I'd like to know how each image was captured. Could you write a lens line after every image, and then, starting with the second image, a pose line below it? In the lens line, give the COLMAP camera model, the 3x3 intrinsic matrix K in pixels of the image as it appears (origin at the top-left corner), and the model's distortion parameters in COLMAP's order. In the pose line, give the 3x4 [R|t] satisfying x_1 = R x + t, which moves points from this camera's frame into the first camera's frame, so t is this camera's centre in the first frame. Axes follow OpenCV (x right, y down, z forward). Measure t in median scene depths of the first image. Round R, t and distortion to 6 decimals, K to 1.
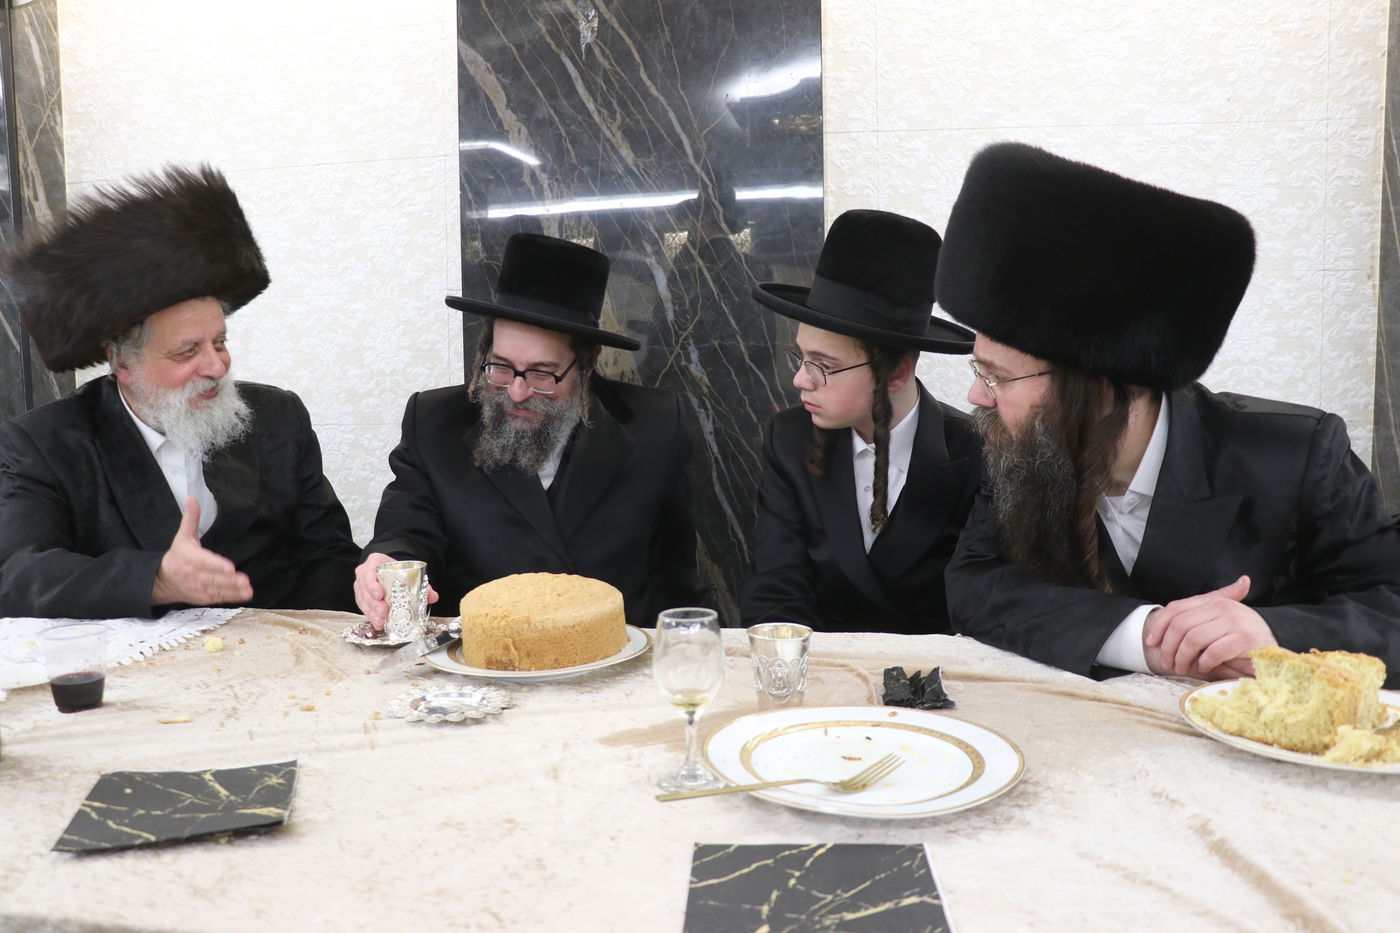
lens RADIAL K [[1162.9, 0, 695.1], [0, 1162.9, 475.4], [0, 0, 1]] dist [-0.190072, 0.160952]
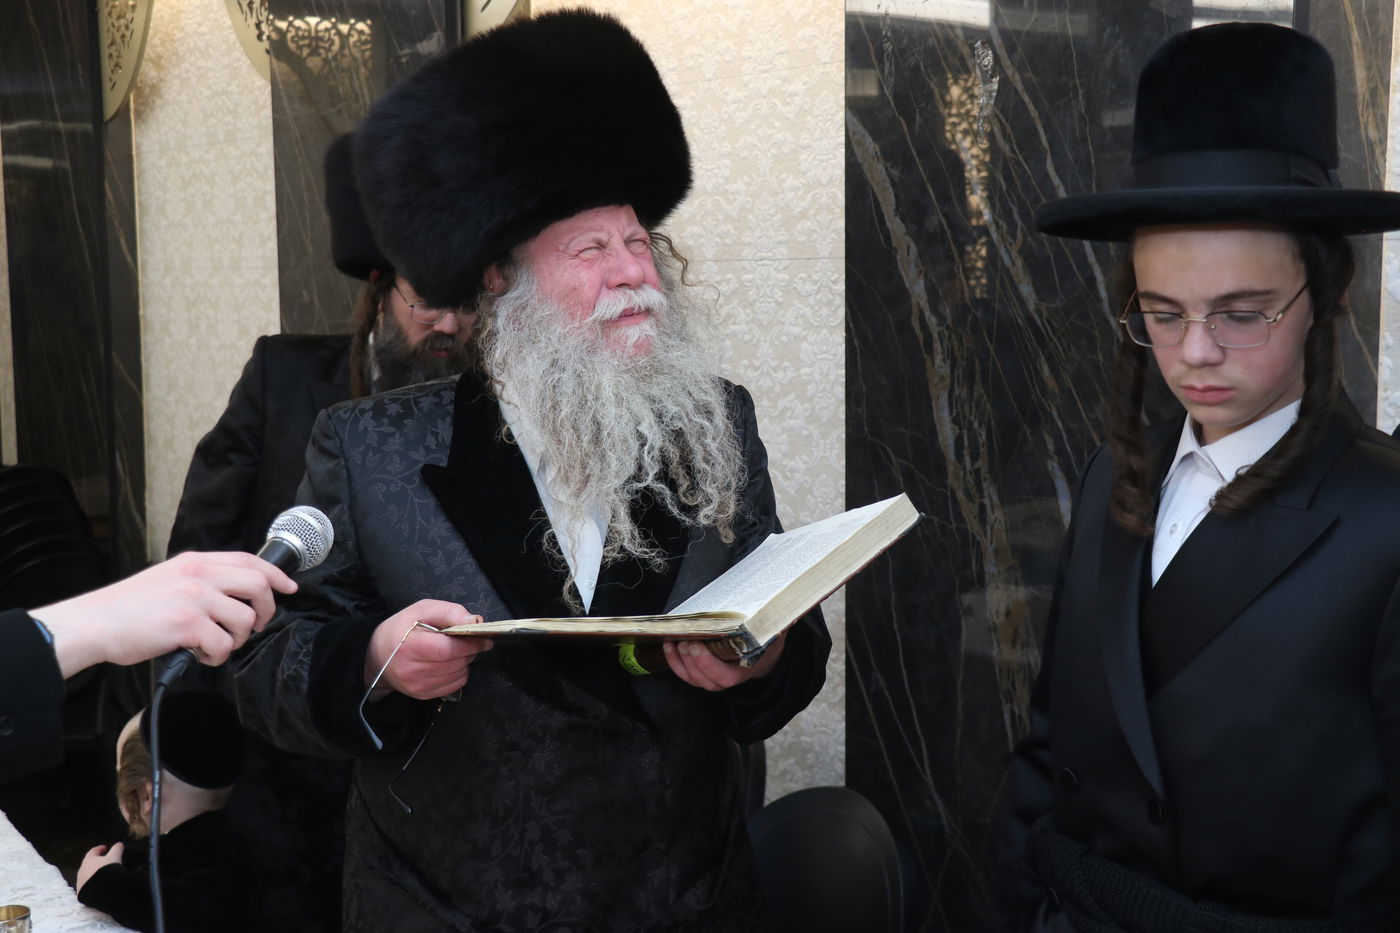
lens RADIAL K [[1971.0, 0, 707.0], [0, 1971.0, 474.5], [0, 0, 1]] dist [0.052164, 0.000000]
pose [[0.733372, 0.074282, -0.675757, 0.567193], [-0.067675, 0.997052, 0.036156, -0.210334], [0.676451, 0.019216, 0.736237, 0.071935]]
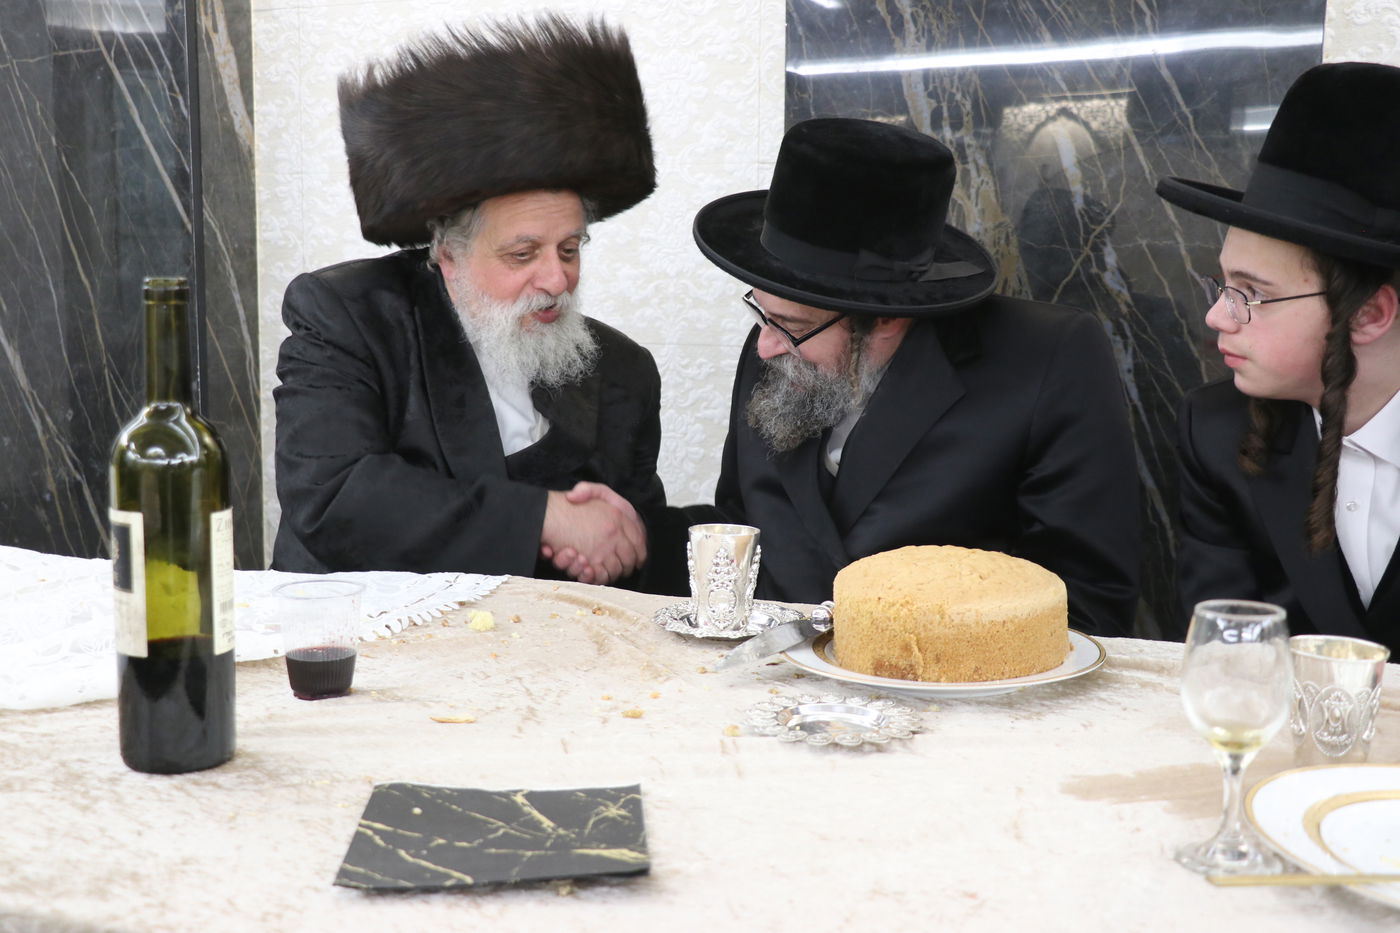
lens RADIAL K [[1555.6, 0, 688.7], [0, 1555.6, 476.0], [0, 0, 1]] dist [-0.028696, 0.000000]
pose [[0.977952, 0.048979, -0.203006, -0.054900], [-0.043776, 0.998589, 0.030048, 0.011076], [0.204192, -0.020499, 0.978716, 0.020280]]
